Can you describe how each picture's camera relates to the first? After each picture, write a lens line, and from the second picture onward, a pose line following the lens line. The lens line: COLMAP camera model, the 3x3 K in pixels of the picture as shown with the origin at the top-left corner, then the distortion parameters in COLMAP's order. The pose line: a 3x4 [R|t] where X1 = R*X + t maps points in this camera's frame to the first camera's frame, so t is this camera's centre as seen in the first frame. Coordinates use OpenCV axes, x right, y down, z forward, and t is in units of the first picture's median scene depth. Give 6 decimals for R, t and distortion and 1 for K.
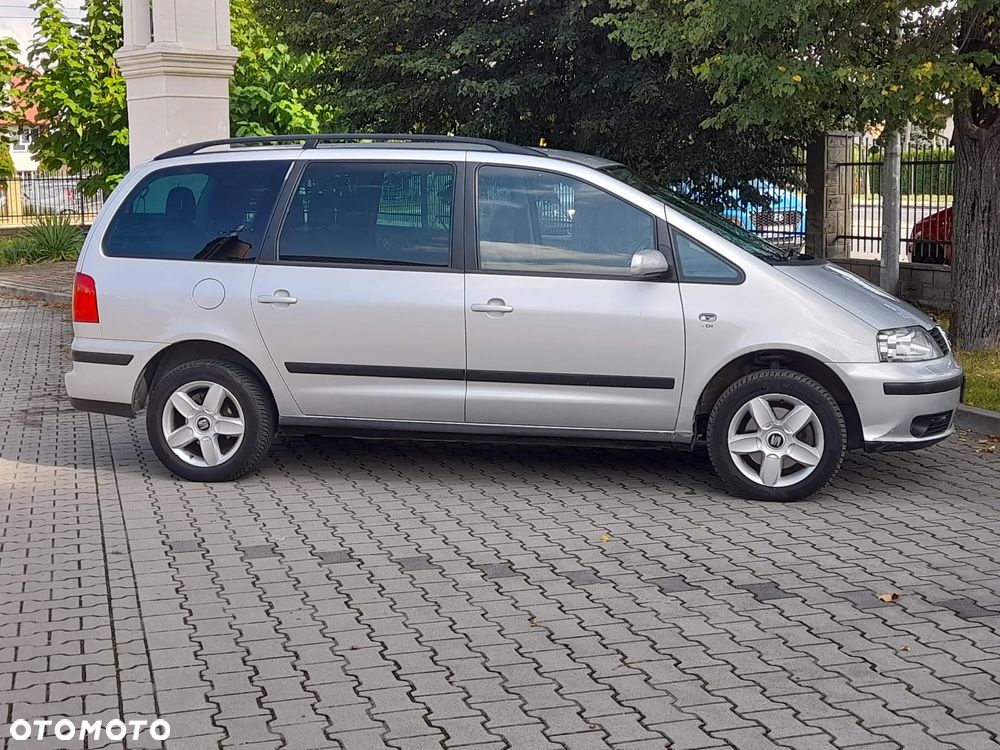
lens RADIAL K [[1461.3, 0, 501.4], [0, 1461.3, 362.1], [0, 0, 1]] dist [0.016802, 0.112015]
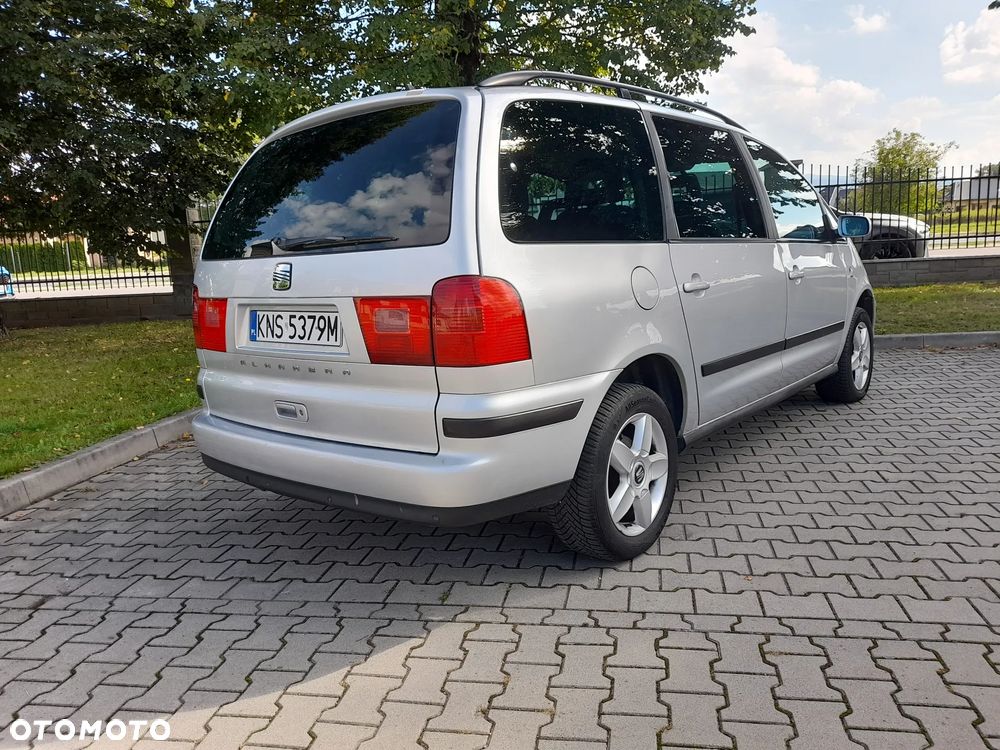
lens RADIAL K [[732.8, 0, 509.1], [0, 732.8, 371.2], [0, 0, 1]] dist [0.054315, -0.047604]
pose [[0.453629, -0.165412, 0.875705, -0.569842], [0.155157, 0.982276, 0.105168, -0.056932], [-0.877580, 0.088165, 0.471254, 0.943895]]
